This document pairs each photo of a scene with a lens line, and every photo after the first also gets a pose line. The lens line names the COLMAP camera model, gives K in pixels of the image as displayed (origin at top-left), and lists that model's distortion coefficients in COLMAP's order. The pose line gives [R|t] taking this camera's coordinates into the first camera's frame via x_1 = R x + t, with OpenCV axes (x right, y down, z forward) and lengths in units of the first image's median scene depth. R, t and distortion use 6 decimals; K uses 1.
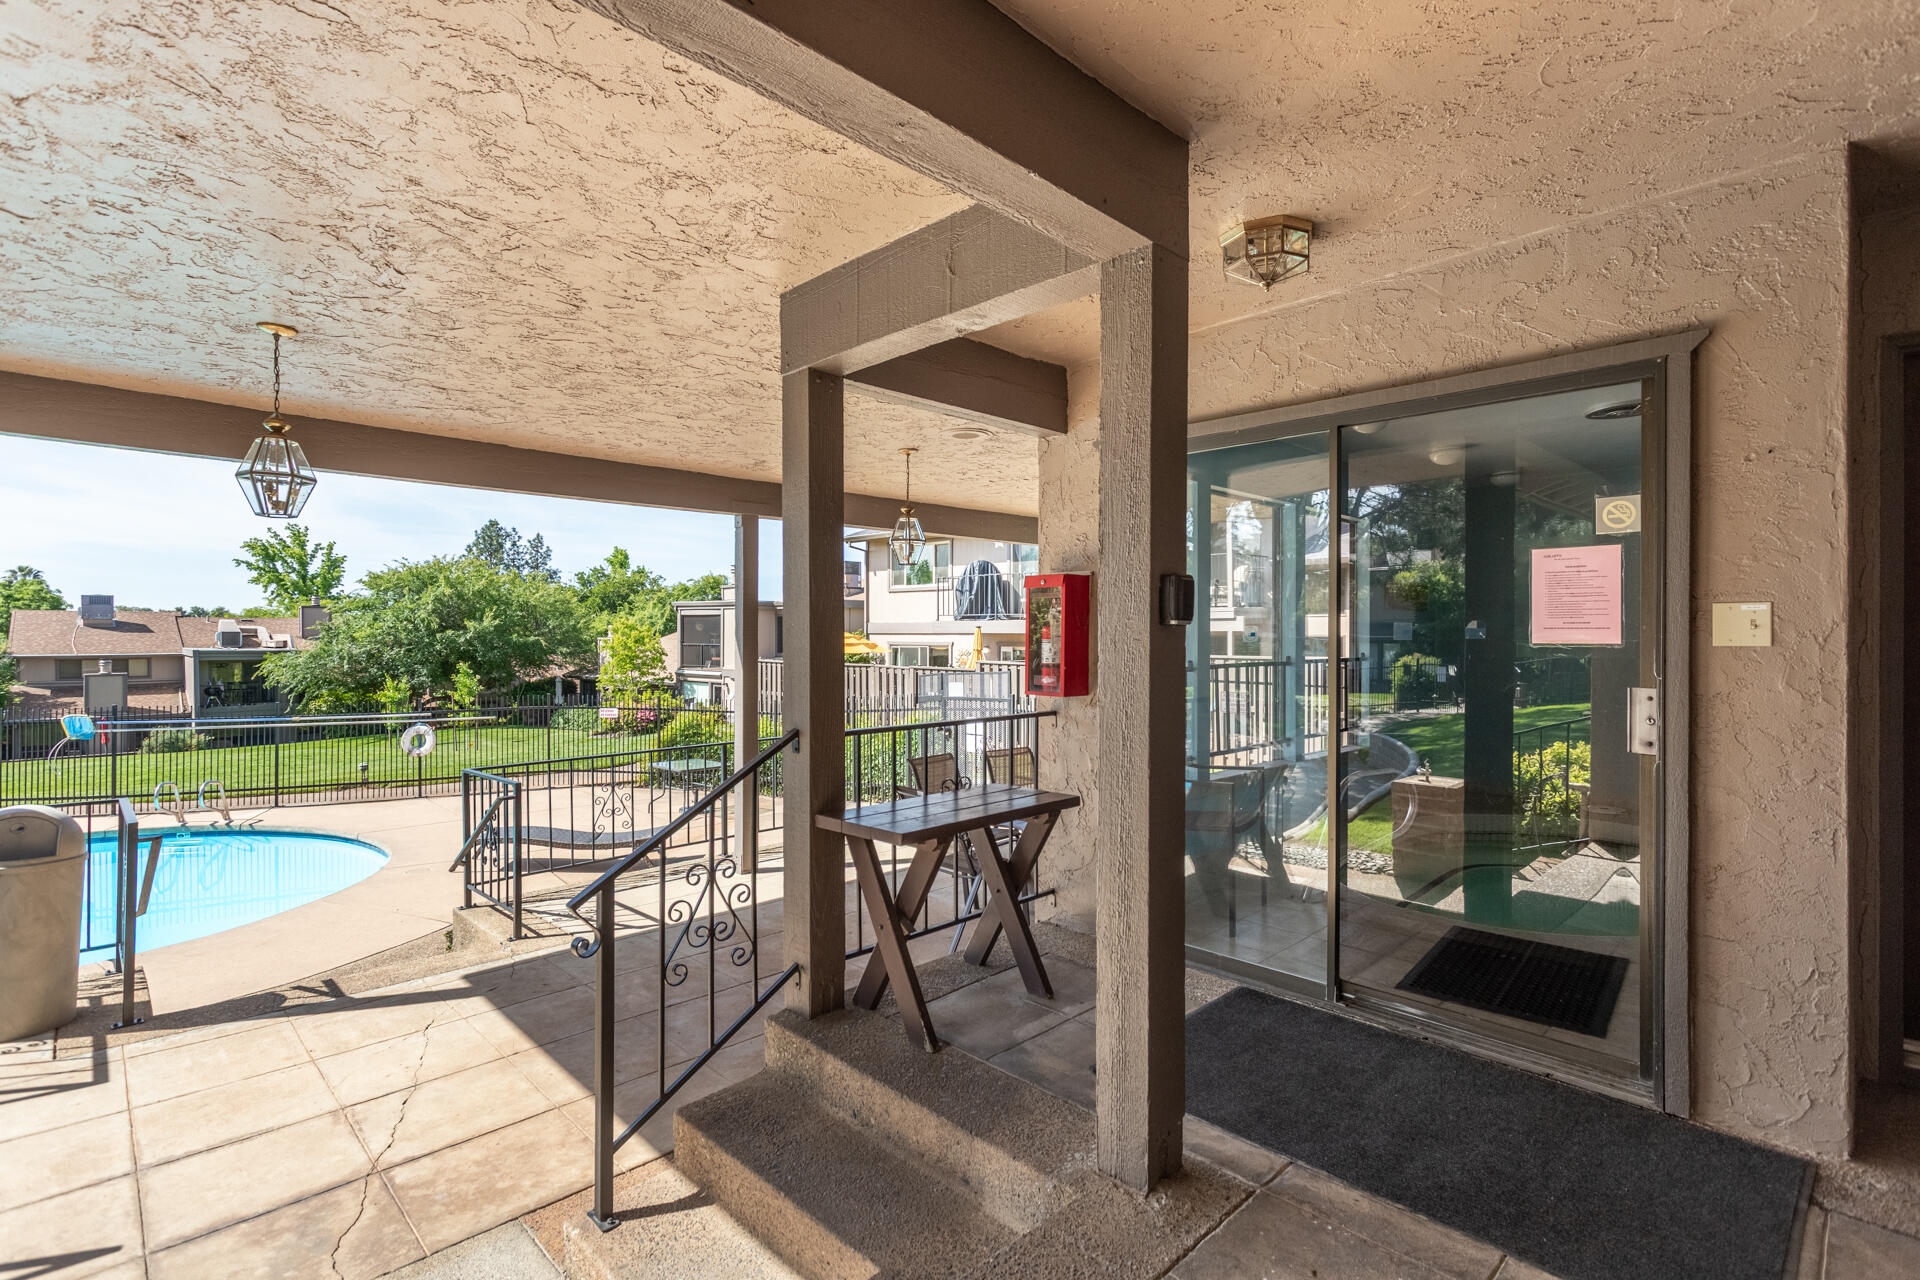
lens RADIAL K [[909.1, 0, 950.0], [0, 909.1, 624.3], [0, 0, 1]] dist [-0.000080, 0.002065]
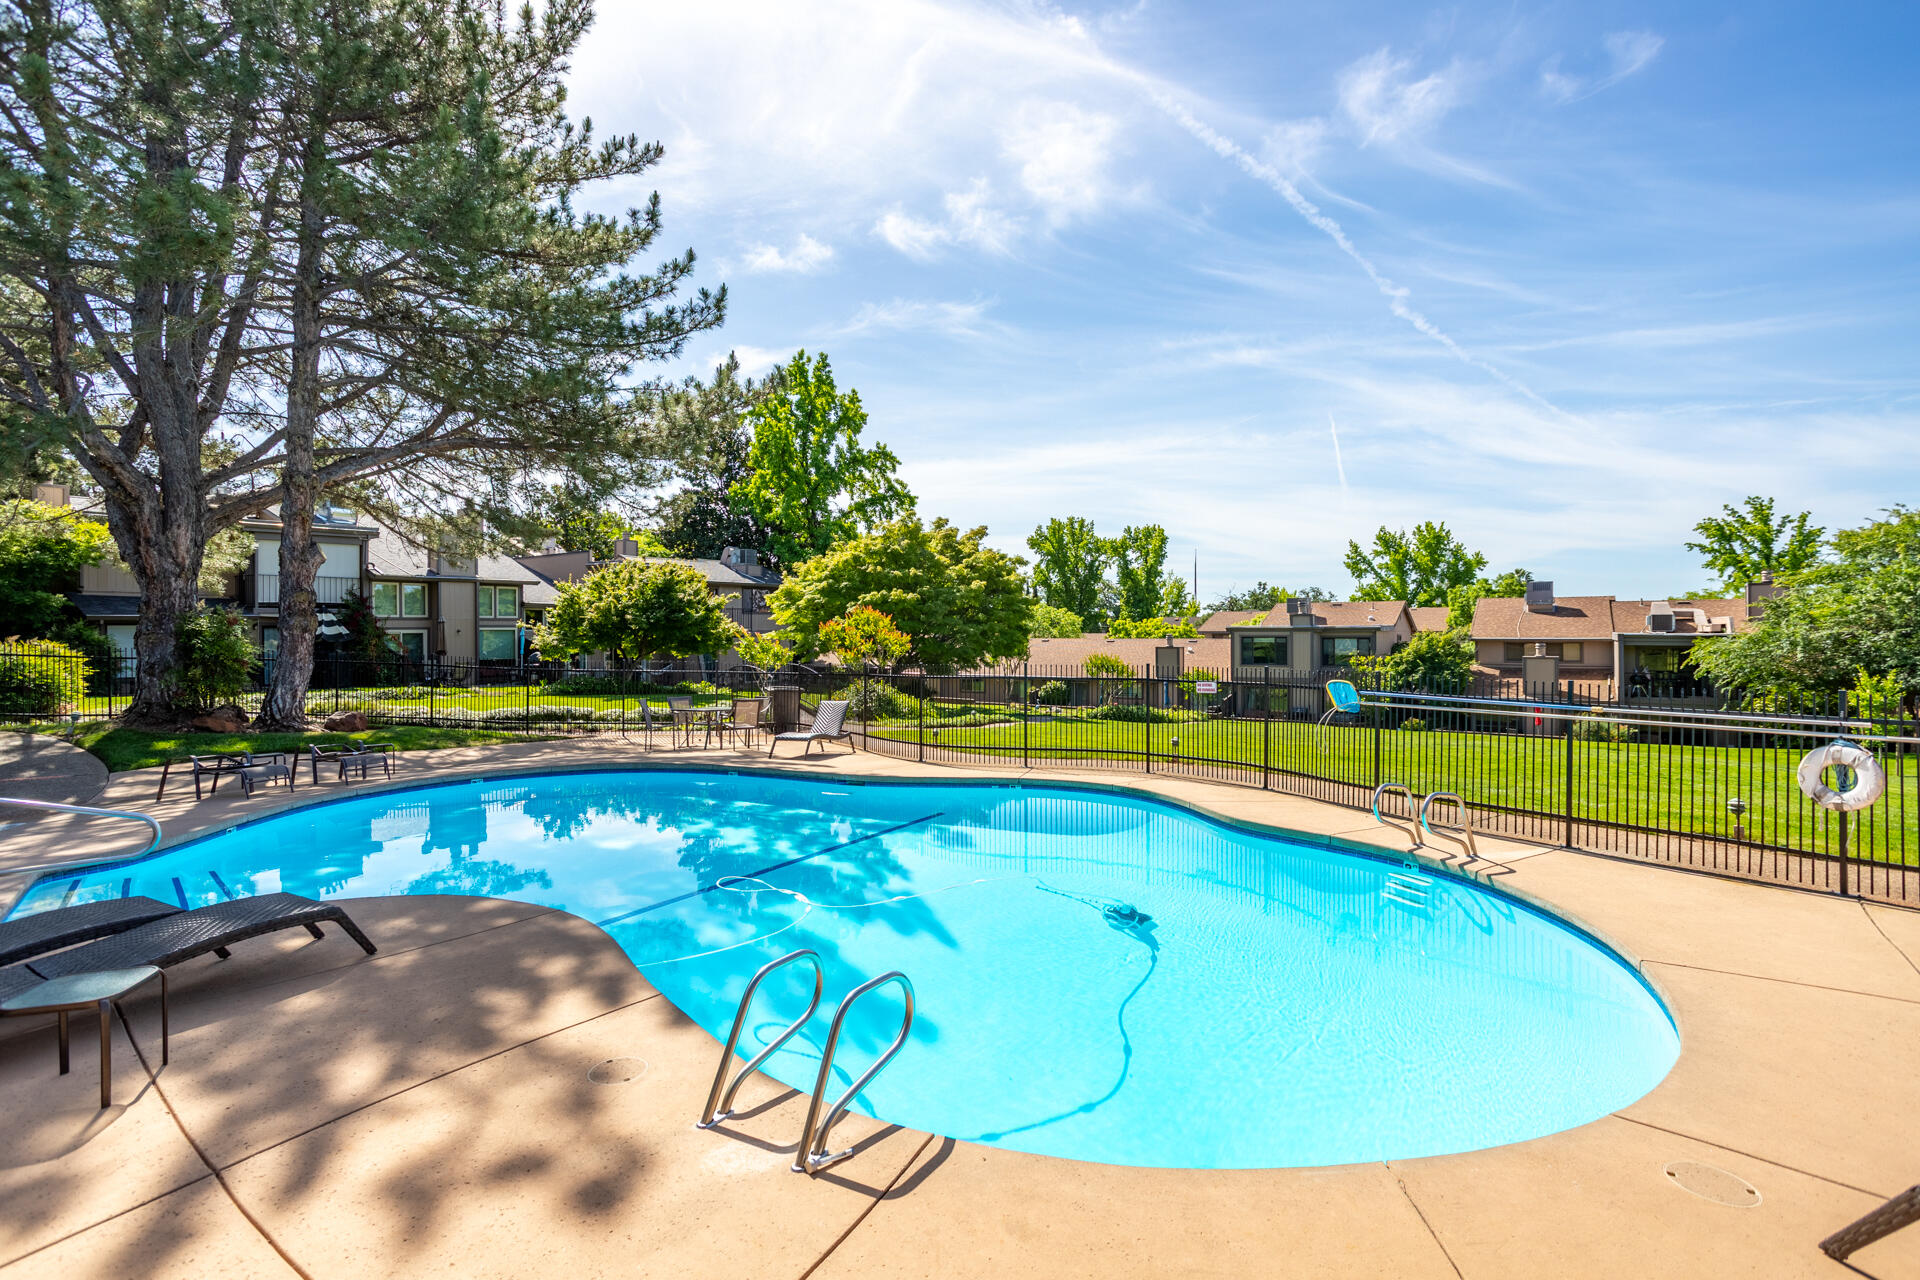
lens RADIAL K [[909.1, 0, 950.0], [0, 909.1, 624.3], [0, 0, 1]] dist [-0.000080, 0.002065]
pose [[0.208882, -0.004491, -0.977931, -0.066538], [0.009907, 0.999948, -0.002476, 0.013775], [0.977891, -0.009171, 0.208915, 0.137683]]
